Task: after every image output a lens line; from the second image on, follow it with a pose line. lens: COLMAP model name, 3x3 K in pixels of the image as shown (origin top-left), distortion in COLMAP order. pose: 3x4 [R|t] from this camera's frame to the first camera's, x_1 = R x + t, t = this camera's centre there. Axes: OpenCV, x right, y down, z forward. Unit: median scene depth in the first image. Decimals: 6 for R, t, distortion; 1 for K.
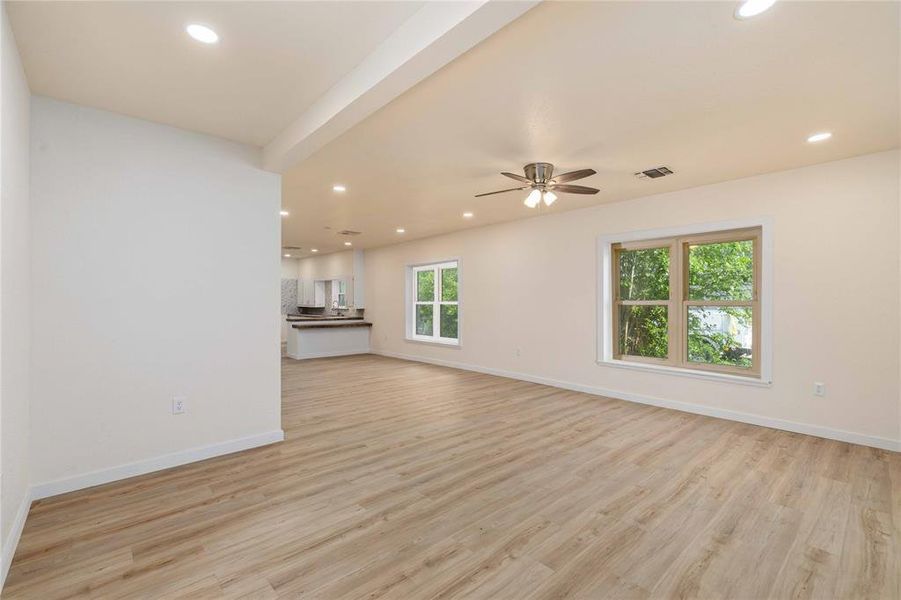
lens RADIAL K [[396.6, 0, 448.9], [0, 396.6, 304.9], [0, 0, 1]] dist [0.001707, 0.000068]
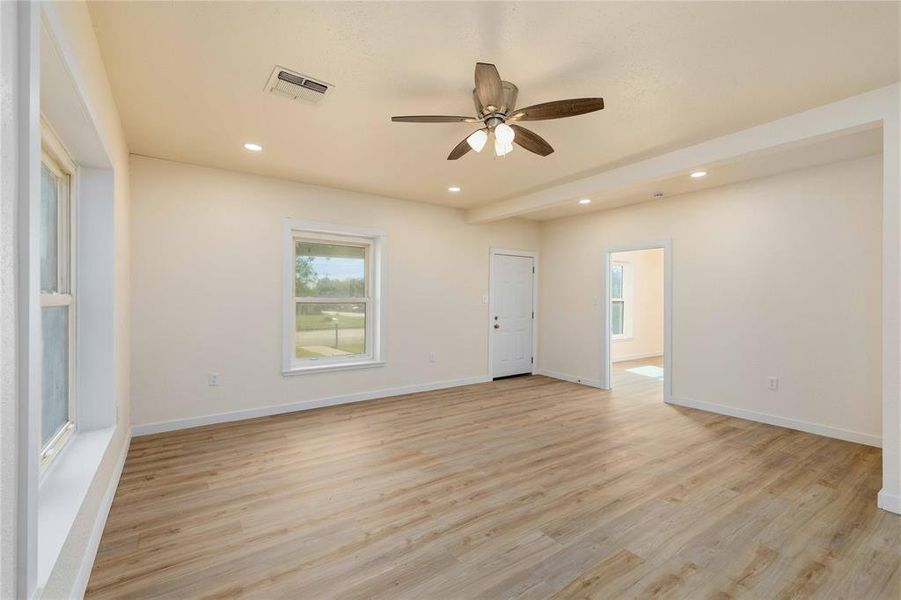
lens RADIAL K [[396.6, 0, 450.3], [0, 396.6, 303.3], [0, 0, 1]] dist [0.001707, 0.000068]
pose [[-0.993638, -0.008708, 0.112281, 0.272316], [-0.007507, 0.999910, 0.011111, -0.009704], [-0.112367, 0.010198, -0.993614, 2.006111]]
